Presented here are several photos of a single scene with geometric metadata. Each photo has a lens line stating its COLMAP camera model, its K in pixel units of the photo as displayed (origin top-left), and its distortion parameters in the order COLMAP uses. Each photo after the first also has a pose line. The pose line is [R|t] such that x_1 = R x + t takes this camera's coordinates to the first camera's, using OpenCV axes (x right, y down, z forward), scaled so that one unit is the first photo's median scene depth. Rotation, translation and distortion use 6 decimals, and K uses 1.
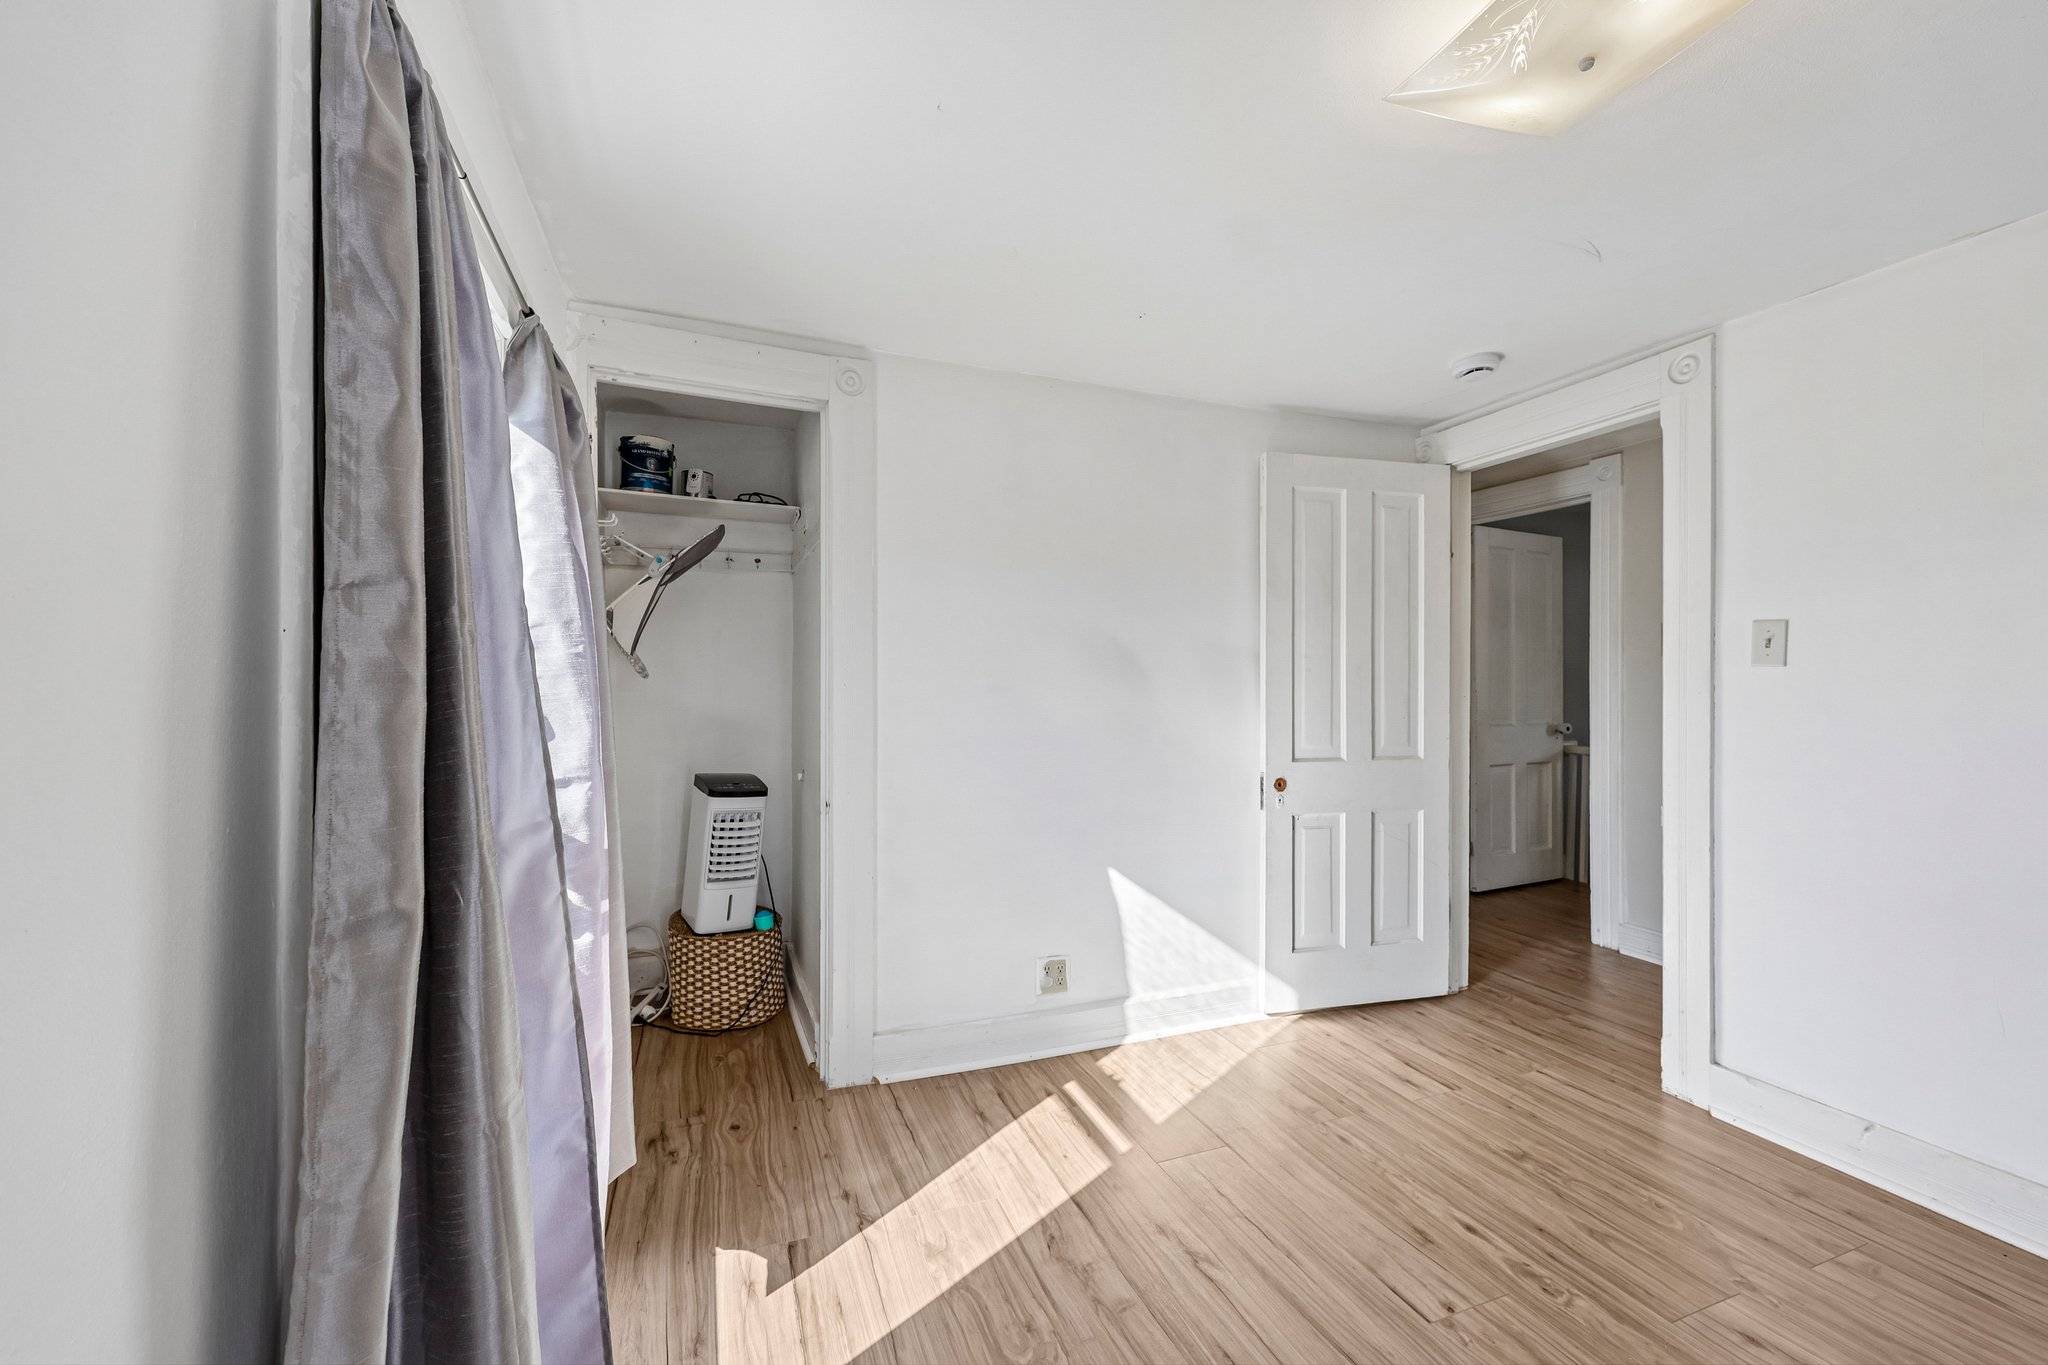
lens RADIAL K [[849.6, 0, 1021.6], [0, 849.6, 679.1], [0, 0, 1]] dist [0.001051, 0.000622]
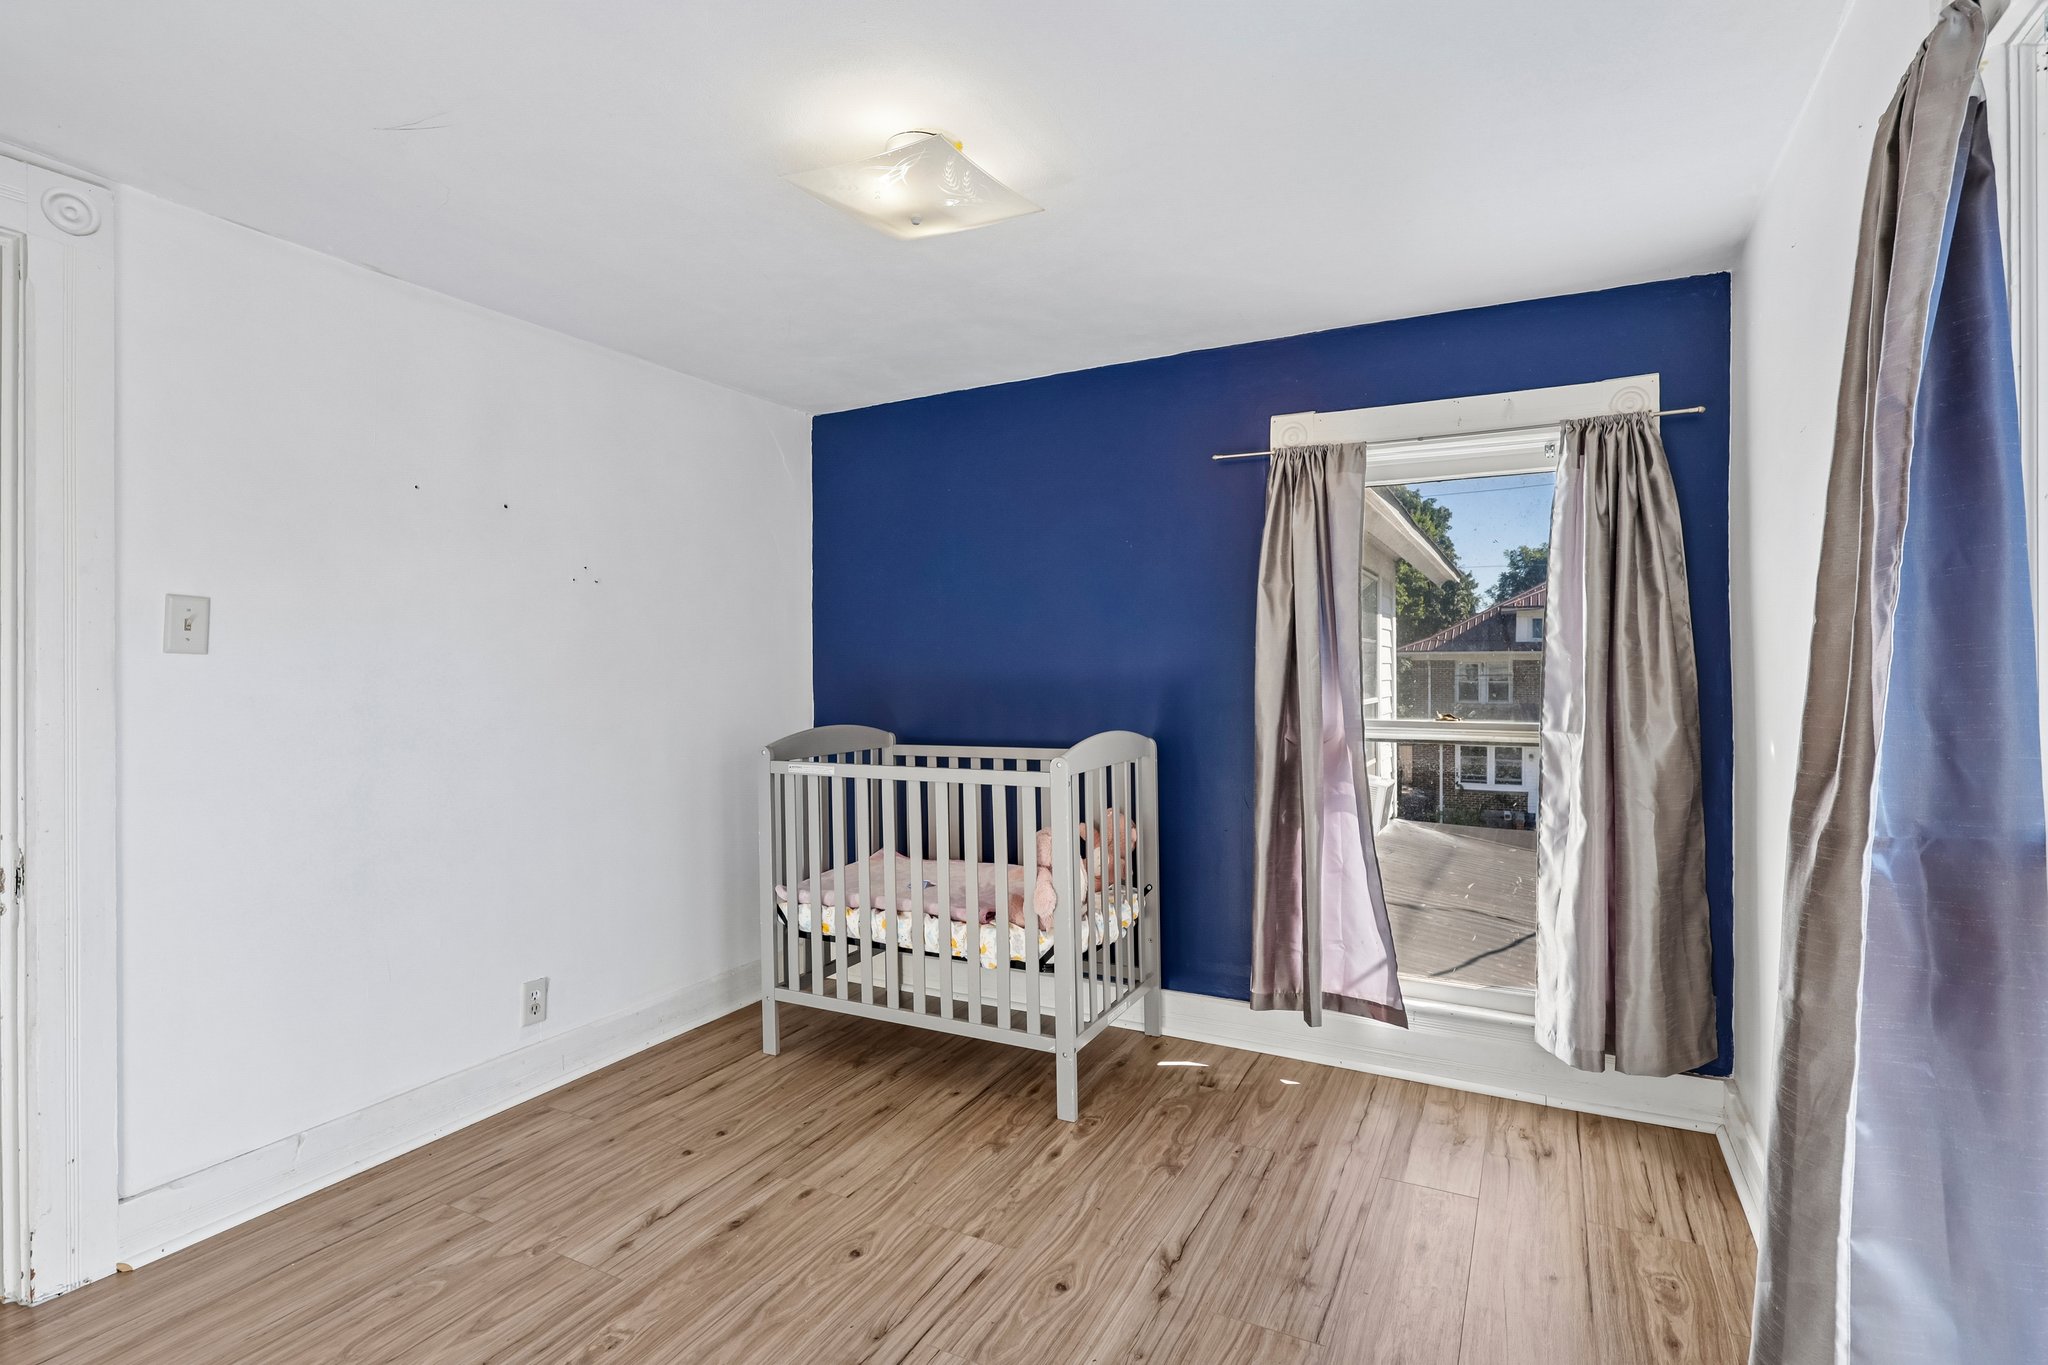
lens RADIAL K [[1021.9, 0, 1028.5], [0, 1021.9, 670.1], [0, 0, 1]] dist [0.003885, 0.000199]
pose [[-0.671648, -0.001287, 0.740869, -0.413341], [0.000422, 0.999998, 0.002119, -0.001698], [-0.740870, 0.001736, -0.671646, 1.192102]]
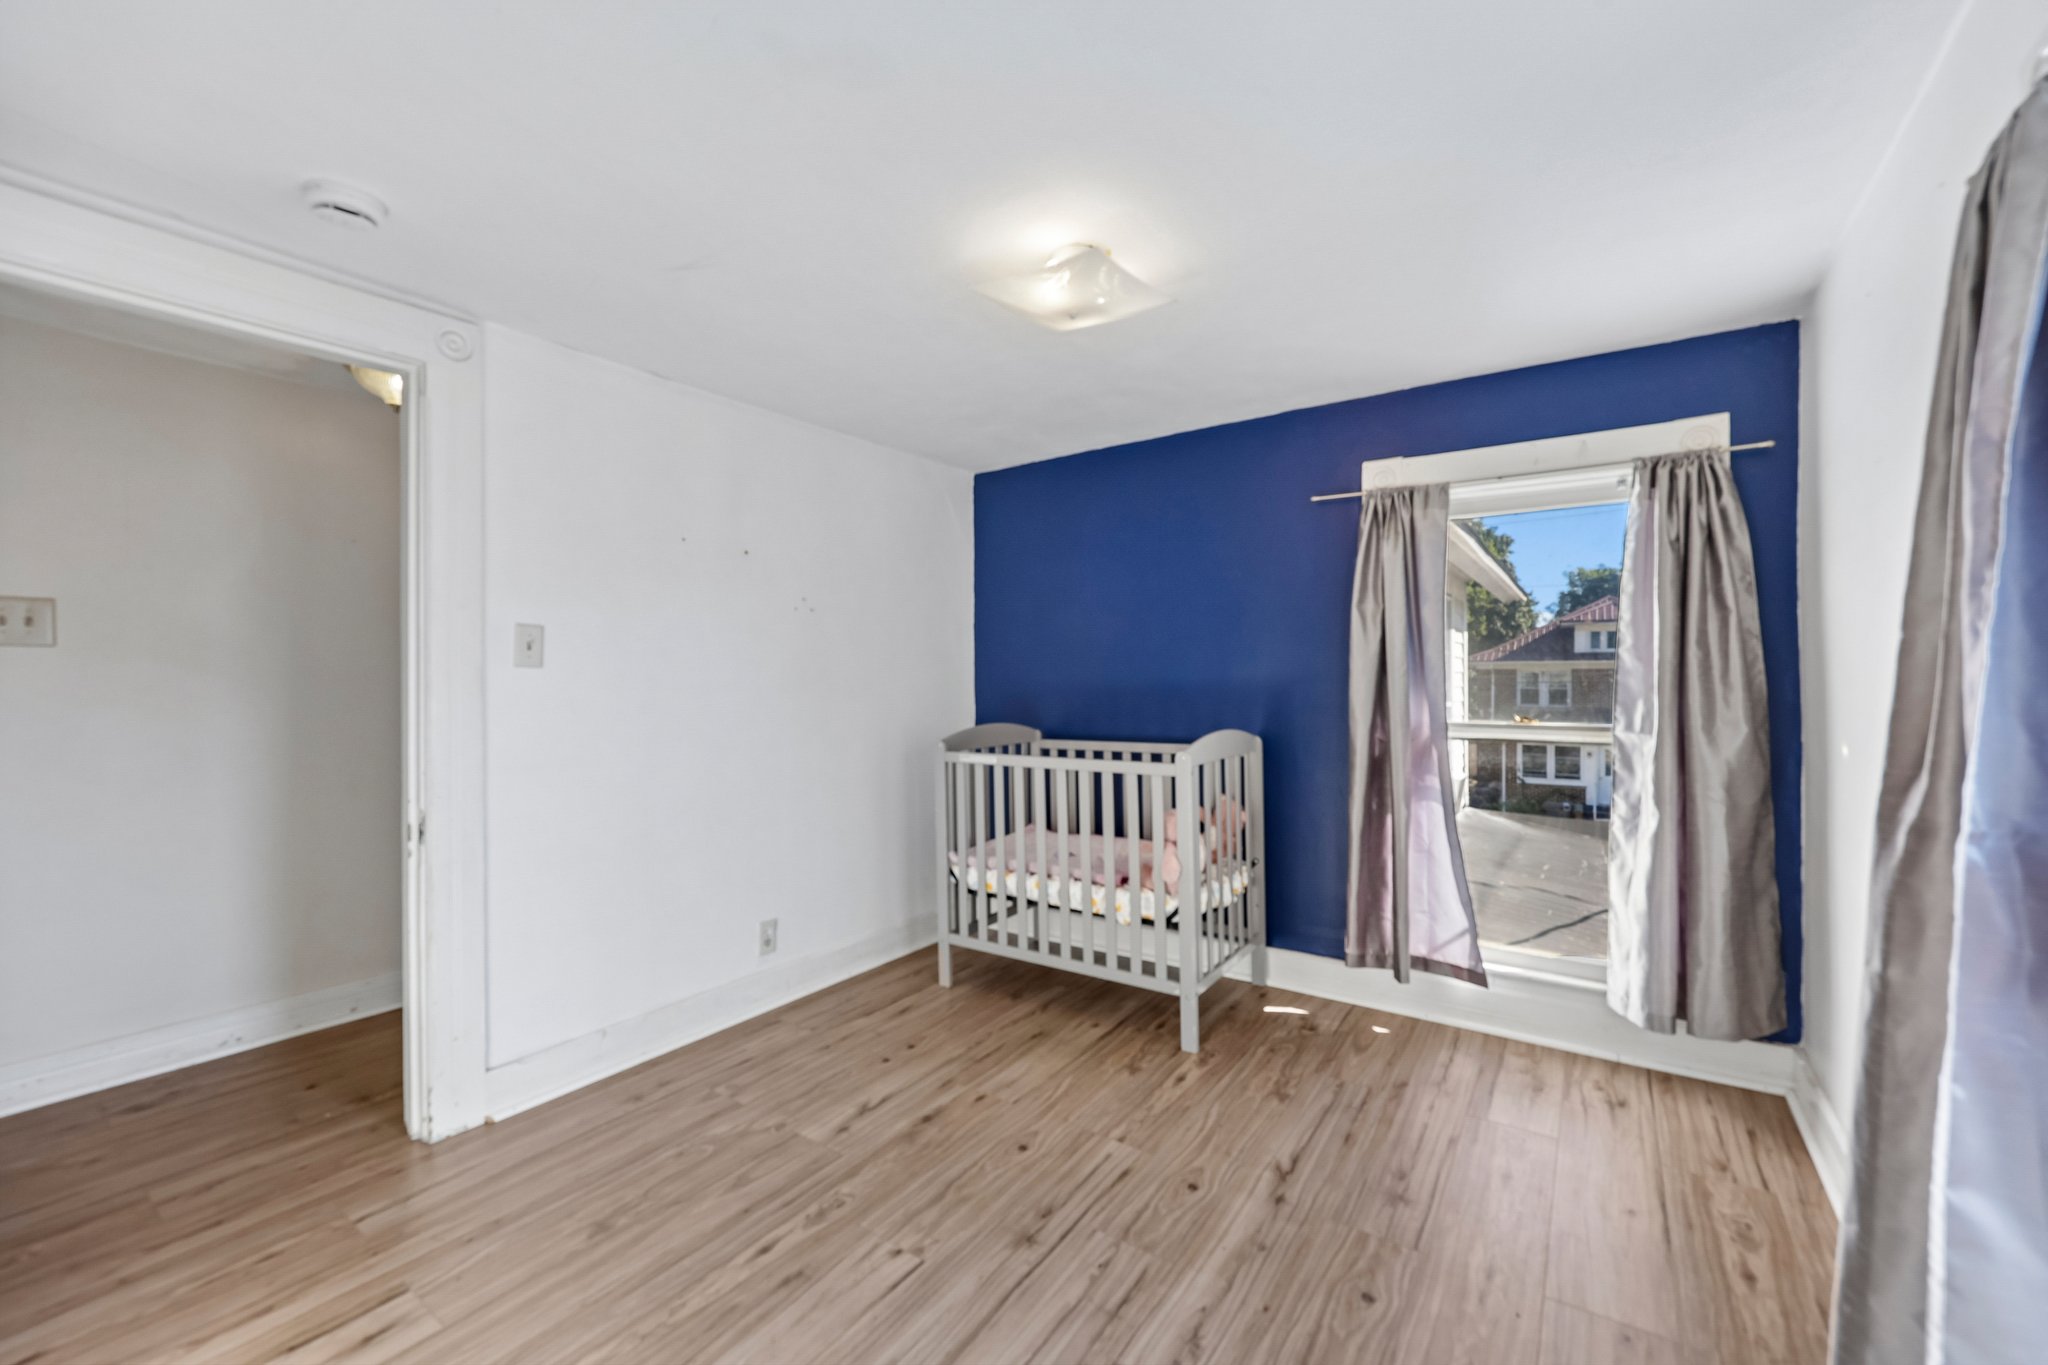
lens RADIAL K [[849.6, 0, 1021.6], [0, 849.6, 679.1], [0, 0, 1]] dist [0.001051, 0.000622]
pose [[-0.571213, -0.001927, 0.820799, -0.405945], [0.001668, 0.999992, 0.003508, -0.003681], [-0.820800, 0.003373, -0.571206, 1.239169]]
